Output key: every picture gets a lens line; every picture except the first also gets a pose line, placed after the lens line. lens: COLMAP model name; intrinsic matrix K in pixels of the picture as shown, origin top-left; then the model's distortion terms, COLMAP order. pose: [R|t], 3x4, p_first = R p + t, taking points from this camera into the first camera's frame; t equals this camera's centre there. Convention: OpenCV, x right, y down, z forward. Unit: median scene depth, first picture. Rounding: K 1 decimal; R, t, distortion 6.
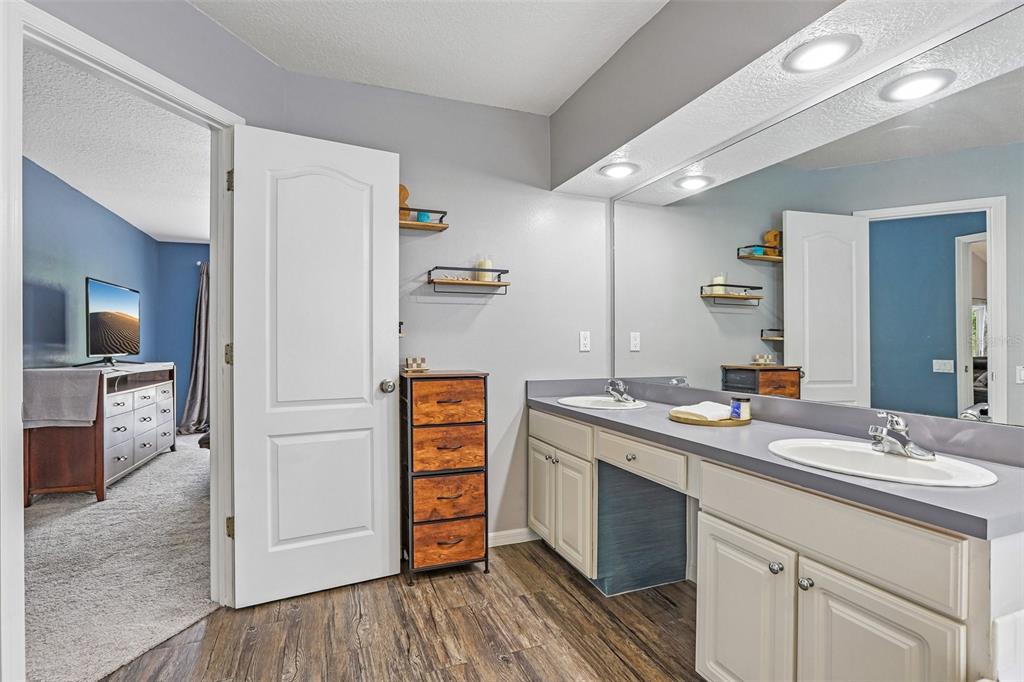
lens RADIAL K [[479.5, 0, 511.5], [0, 479.5, 343.8], [0, 0, 1]] dist [-0.020192, 0.001370]
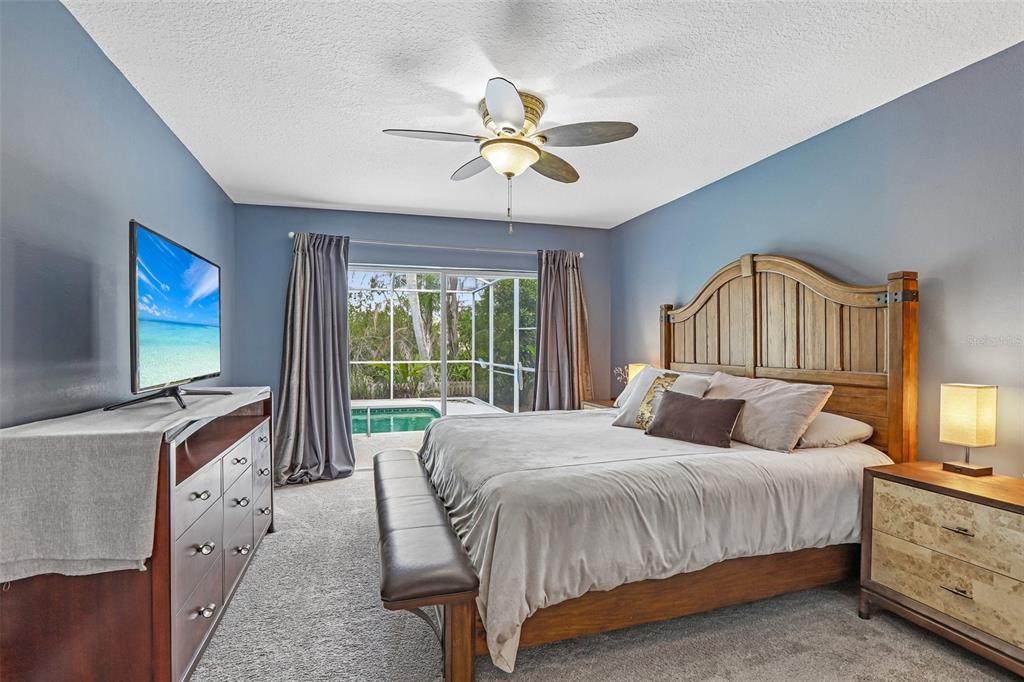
lens RADIAL K [[479.5, 0, 509.9], [0, 479.5, 343.1], [0, 0, 1]] dist [-0.020192, 0.001370]
pose [[0.997846, -0.005318, -0.065379, -0.444656], [0.005043, 0.999978, -0.004370, -0.014248], [0.065401, 0.004031, 0.997851, 0.500000]]
